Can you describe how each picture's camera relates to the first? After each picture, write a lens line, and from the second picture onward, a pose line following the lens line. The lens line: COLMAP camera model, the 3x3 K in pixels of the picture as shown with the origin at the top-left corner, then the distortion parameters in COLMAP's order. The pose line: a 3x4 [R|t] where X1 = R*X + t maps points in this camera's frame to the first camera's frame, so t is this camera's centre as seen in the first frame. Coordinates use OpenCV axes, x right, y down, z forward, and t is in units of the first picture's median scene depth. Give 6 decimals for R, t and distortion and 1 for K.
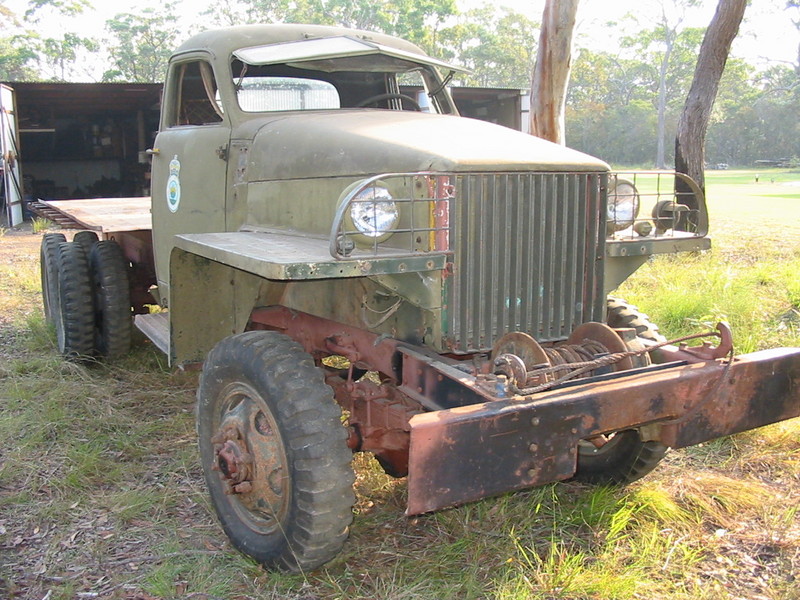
lens RADIAL K [[852.2, 0, 400.8], [0, 852.2, 287.2], [0, 0, 1]] dist [-0.196970, 0.262207]
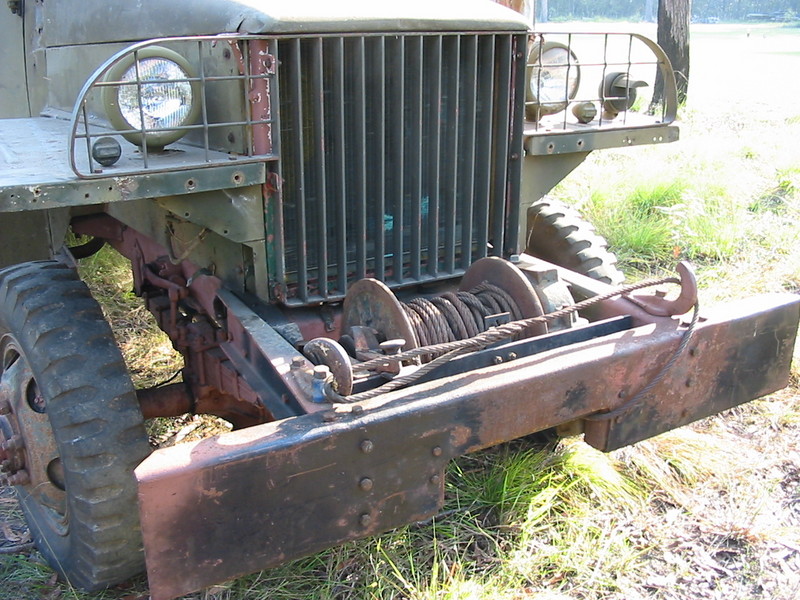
lens RADIAL K [[852.2, 0, 400.8], [0, 852.2, 287.2], [0, 0, 1]] dist [-0.196970, 0.262207]
pose [[0.999801, -0.003187, 0.019683, 0.140176], [-0.000190, 0.985575, 0.169238, -0.051531], [-0.019938, -0.169208, 0.985379, 0.327454]]
